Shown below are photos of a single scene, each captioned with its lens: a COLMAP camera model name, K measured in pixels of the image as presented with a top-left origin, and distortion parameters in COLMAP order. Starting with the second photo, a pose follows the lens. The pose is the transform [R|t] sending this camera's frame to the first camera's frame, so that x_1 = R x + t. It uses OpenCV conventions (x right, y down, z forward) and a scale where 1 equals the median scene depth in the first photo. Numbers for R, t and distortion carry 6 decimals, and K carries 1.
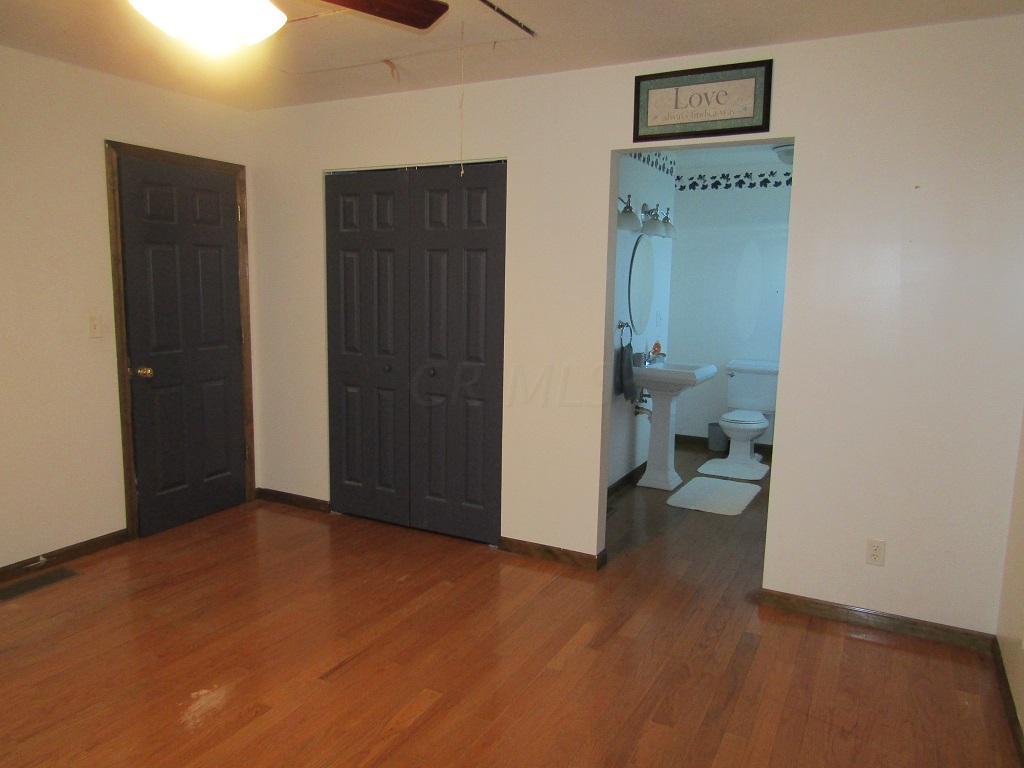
lens RADIAL K [[729.1, 0, 513.0], [0, 729.1, 383.5], [0, 0, 1]] dist [-0.003867, -0.006928]
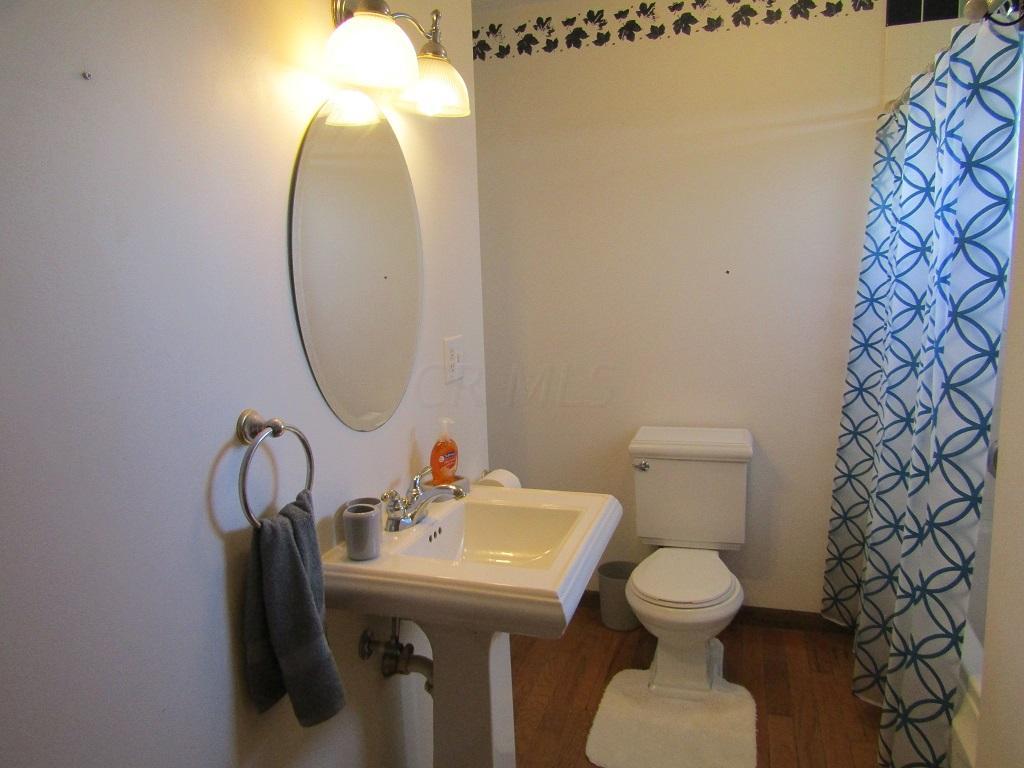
lens RADIAL K [[729.1, 0, 511.1], [0, 729.1, 383.8], [0, 0, 1]] dist [-0.003867, -0.006928]
pose [[0.982012, -0.073048, 0.174118, 0.149552], [0.072681, 0.997319, 0.008495, -0.070633], [-0.174272, 0.004313, 0.984688, 0.579972]]
